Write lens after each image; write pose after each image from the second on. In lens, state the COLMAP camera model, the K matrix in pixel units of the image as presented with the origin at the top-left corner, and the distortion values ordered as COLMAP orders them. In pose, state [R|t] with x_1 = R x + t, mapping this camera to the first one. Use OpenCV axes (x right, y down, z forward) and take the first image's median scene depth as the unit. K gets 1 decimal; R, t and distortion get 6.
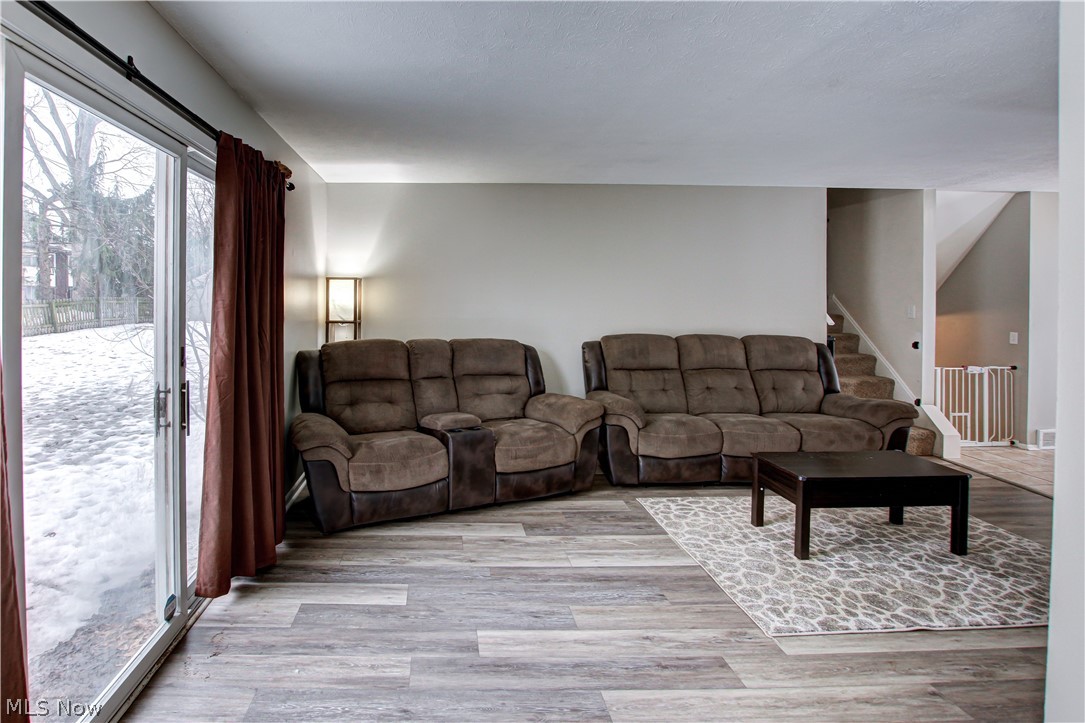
lens RADIAL K [[546.5, 0, 464.7], [0, 546.5, 303.7], [0, 0, 1]] dist [-0.024904, 0.002110]
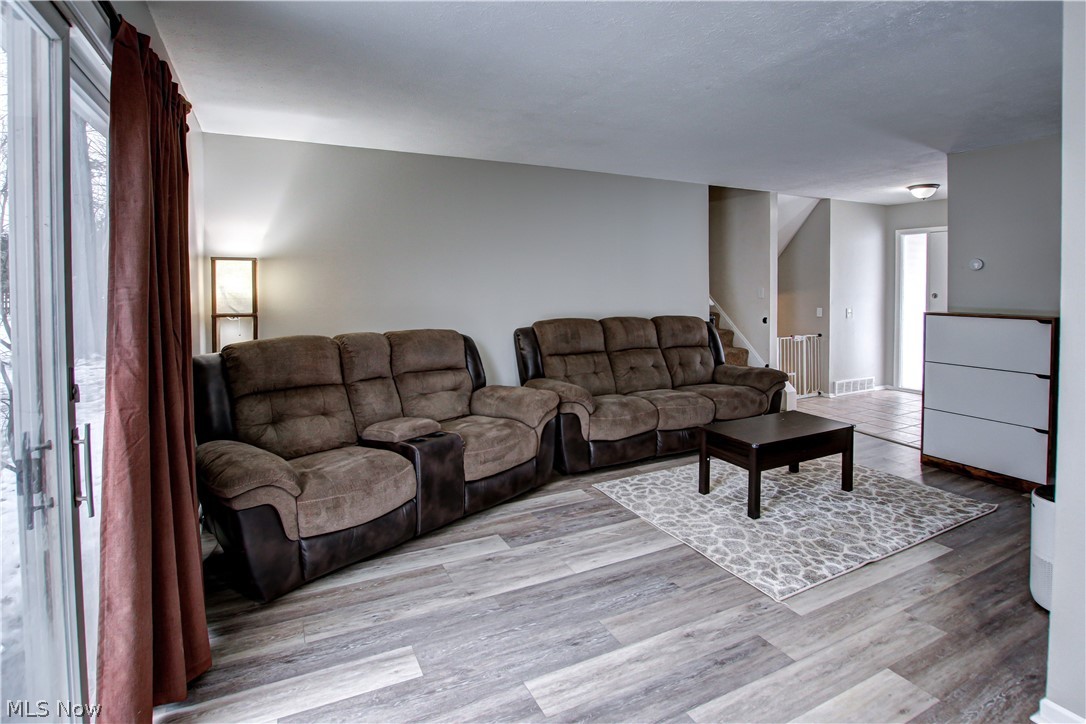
lens RADIAL K [[540.3, 0, 545.8], [0, 540.3, 299.5], [0, 0, 1]] dist [-0.025069, 0.002365]
pose [[0.906665, -0.017881, 0.421473, -0.182517], [0.009944, 0.999730, 0.021022, -0.000660], [-0.421735, -0.014869, 0.906597, 0.163949]]
